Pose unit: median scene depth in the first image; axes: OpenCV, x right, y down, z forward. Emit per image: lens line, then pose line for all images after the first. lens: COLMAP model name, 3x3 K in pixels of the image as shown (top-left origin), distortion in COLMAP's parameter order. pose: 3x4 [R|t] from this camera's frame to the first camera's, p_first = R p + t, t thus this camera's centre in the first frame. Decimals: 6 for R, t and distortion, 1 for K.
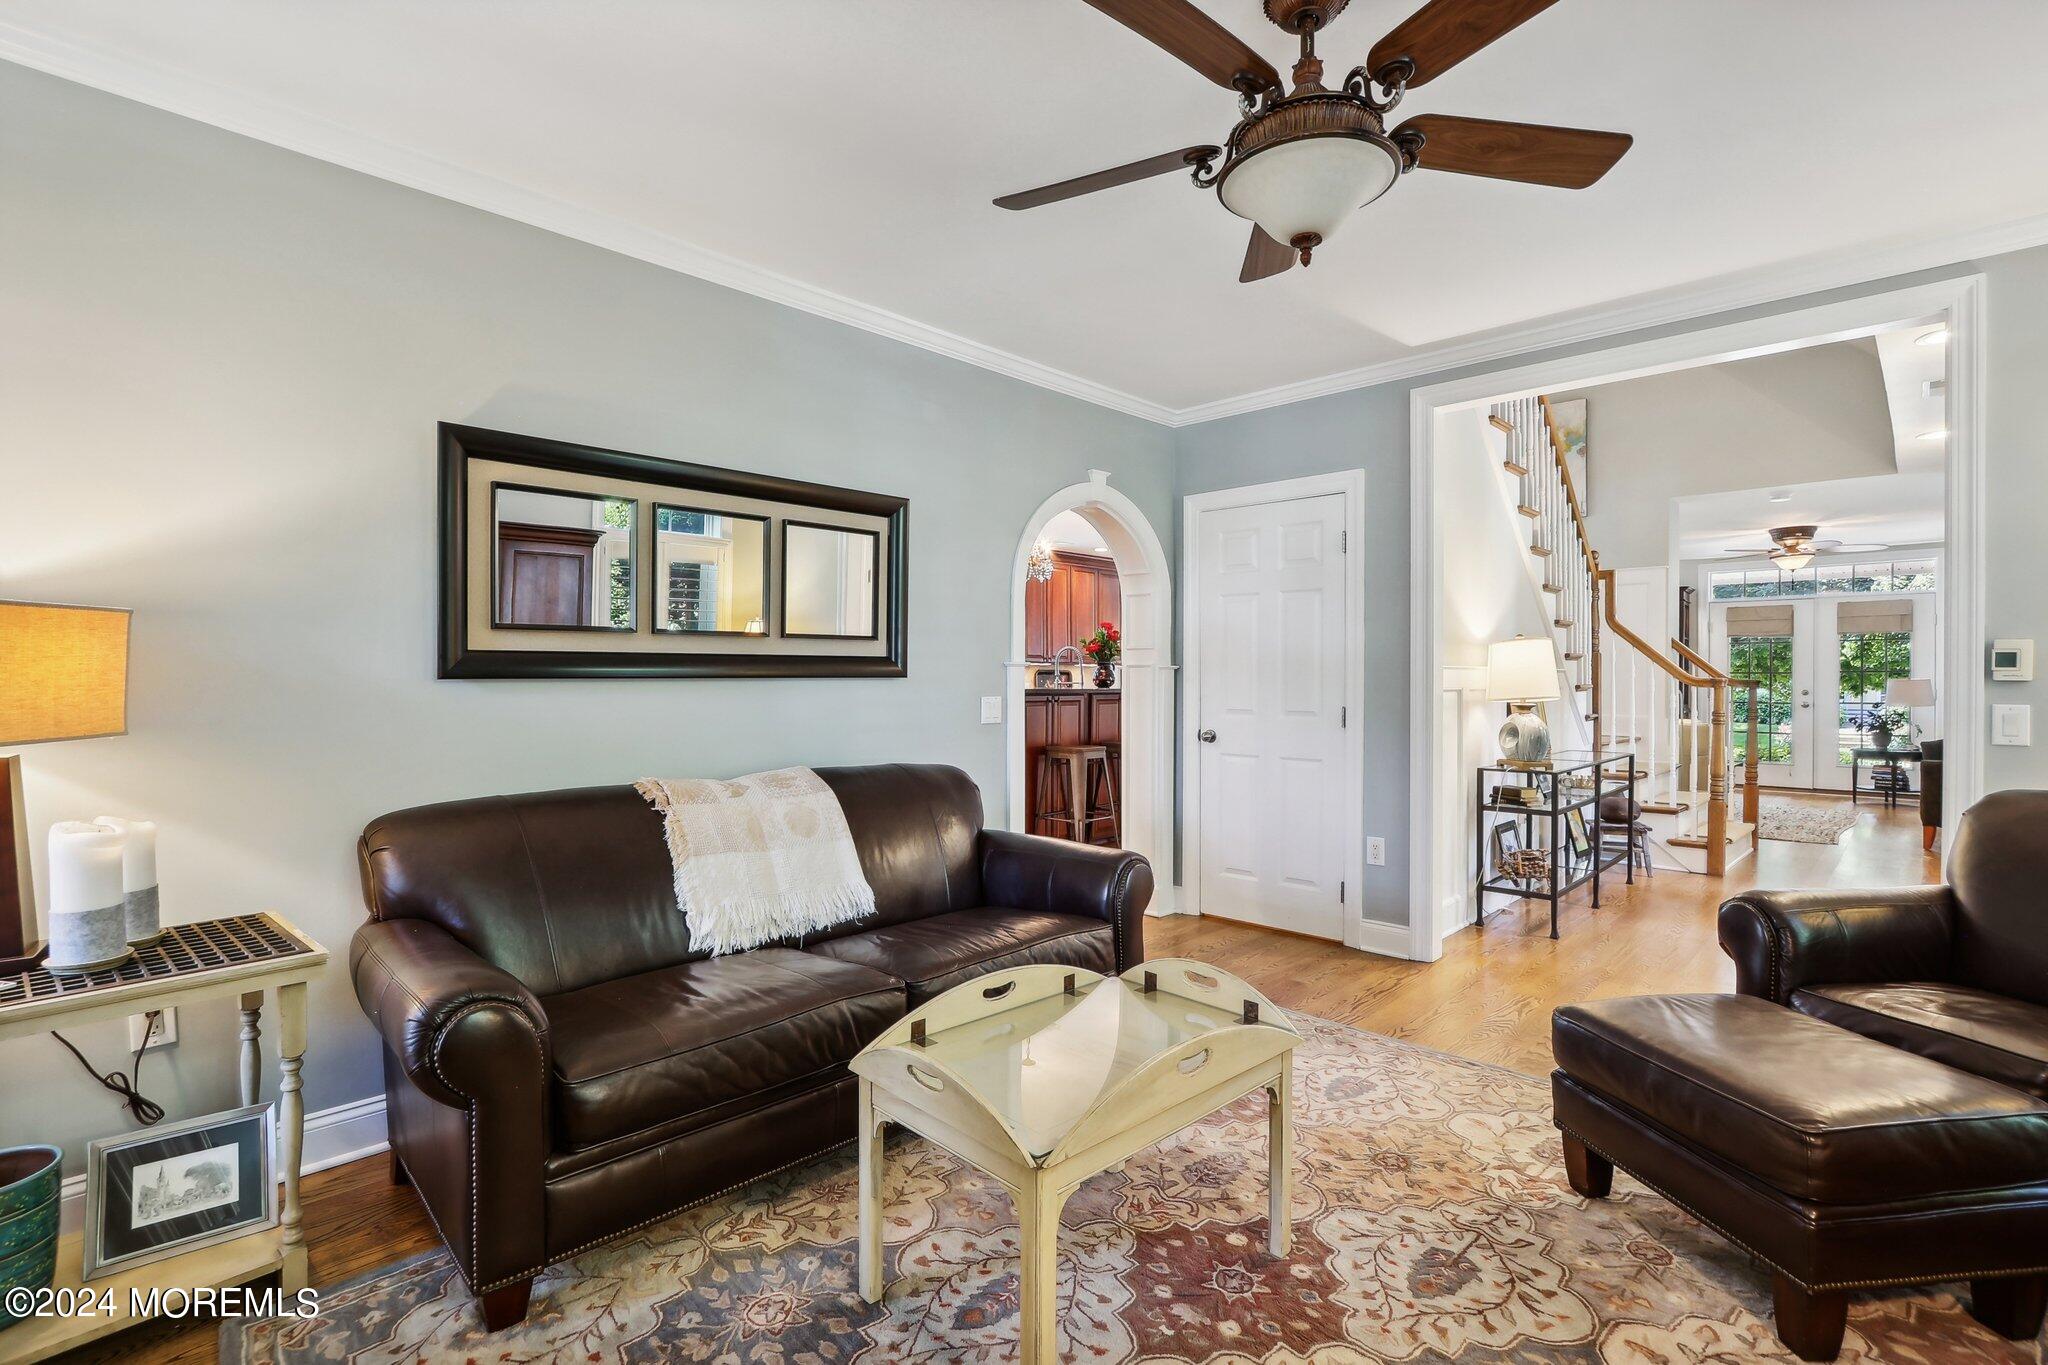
lens RADIAL K [[952.2, 0, 1004.4], [0, 952.2, 684.0], [0, 0, 1]] dist [-0.020530, 0.002355]
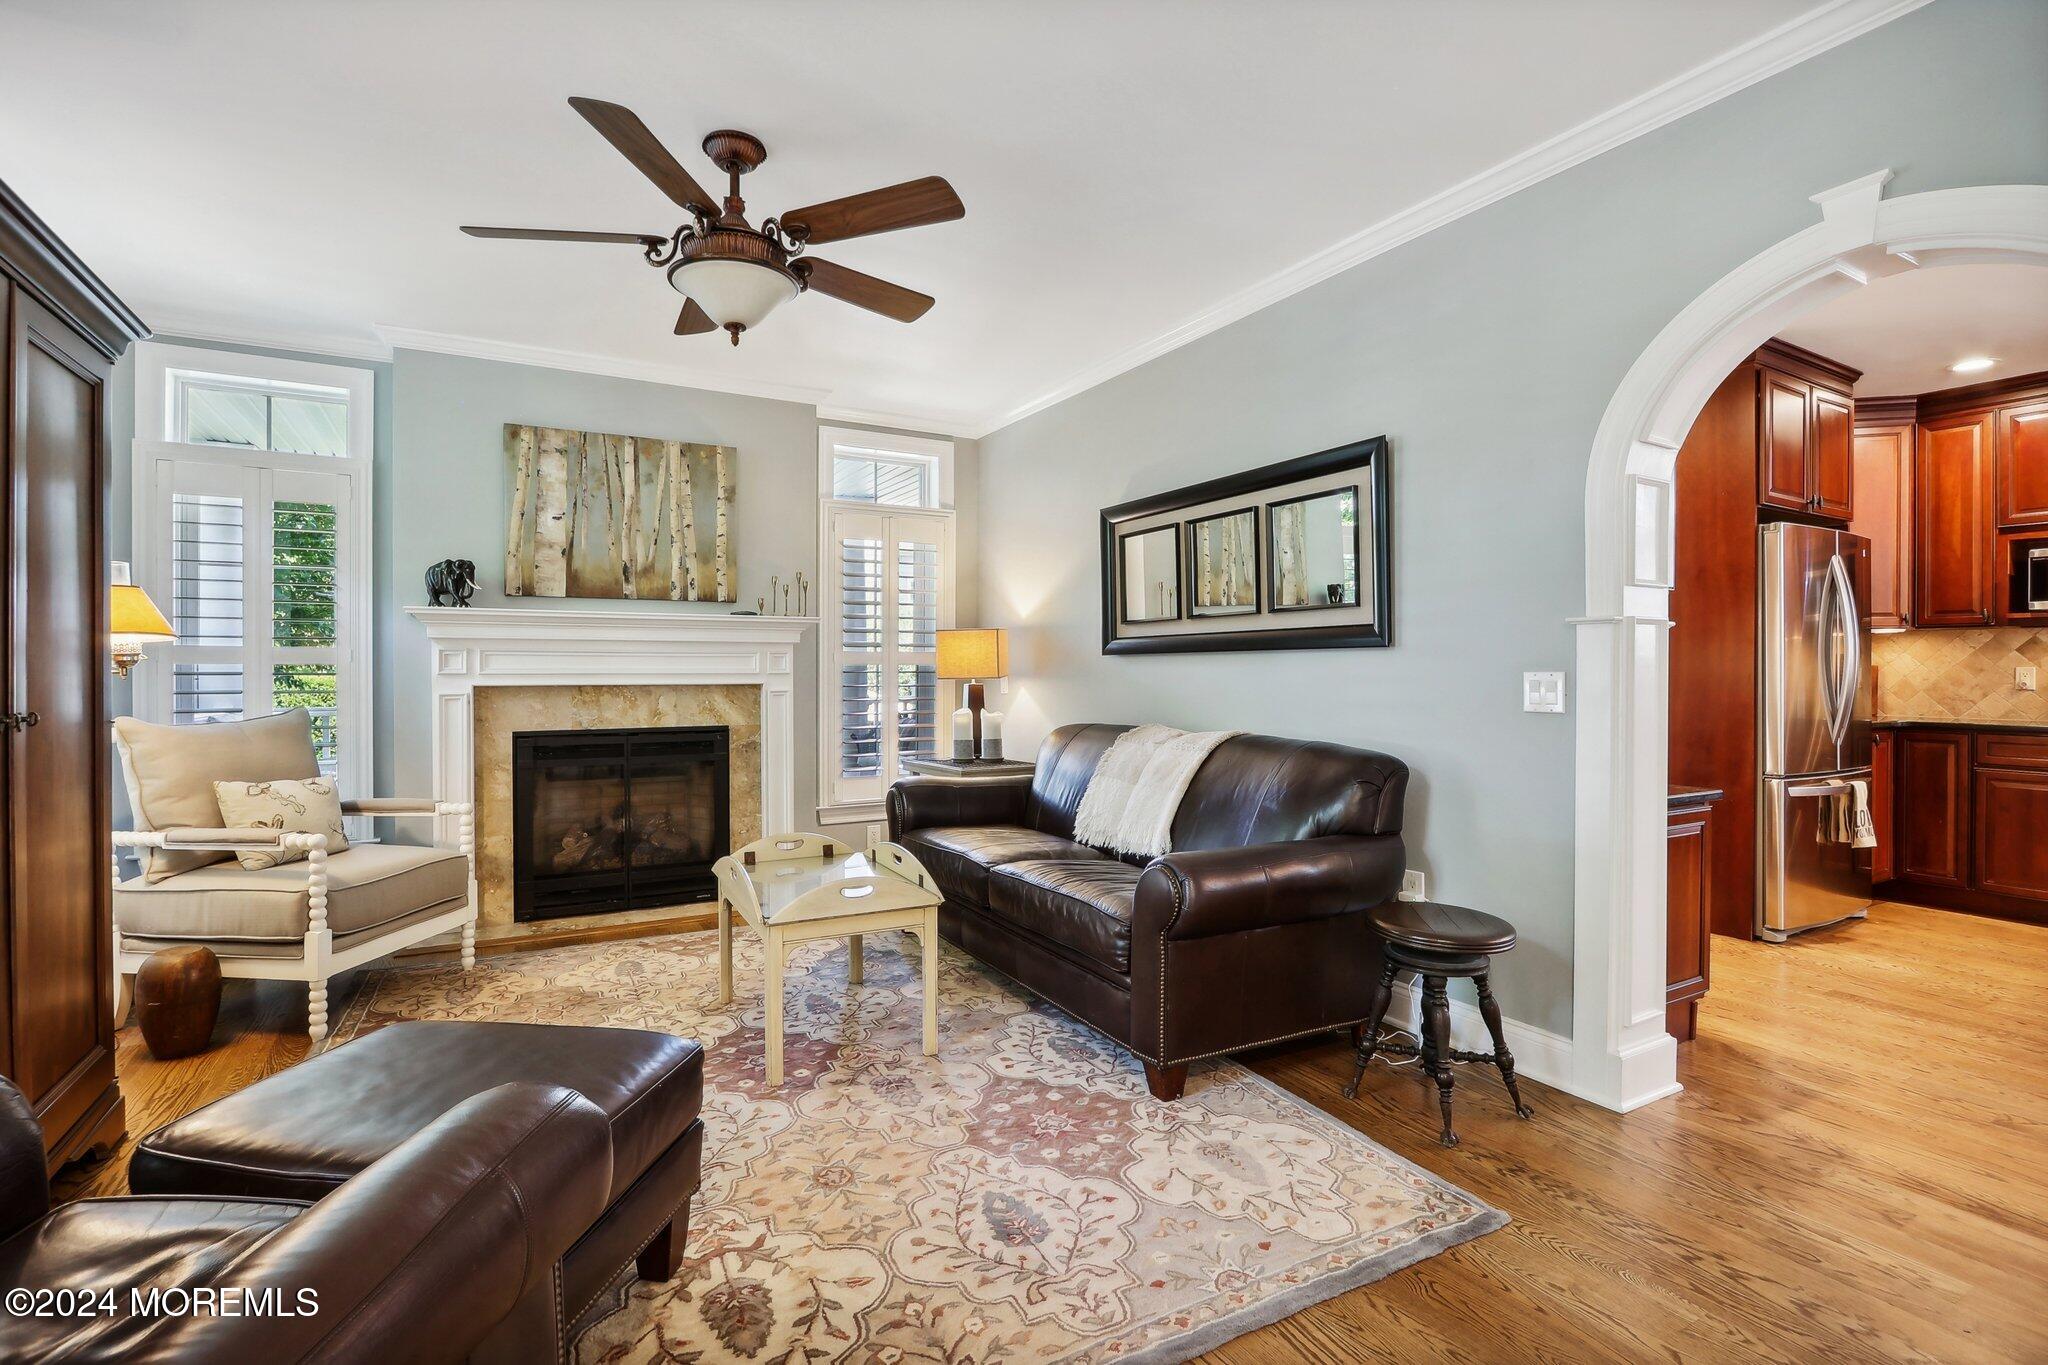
lens RADIAL K [[952.2, 0, 1010.5], [0, 952.2, 670.3], [0, 0, 1]] dist [-0.020530, 0.002355]
pose [[-0.271722, 0.004238, -0.962367, 0.967854], [-0.006835, 0.999957, 0.006333, 0.012639], [0.962352, 0.008299, -0.271681, 1.103932]]
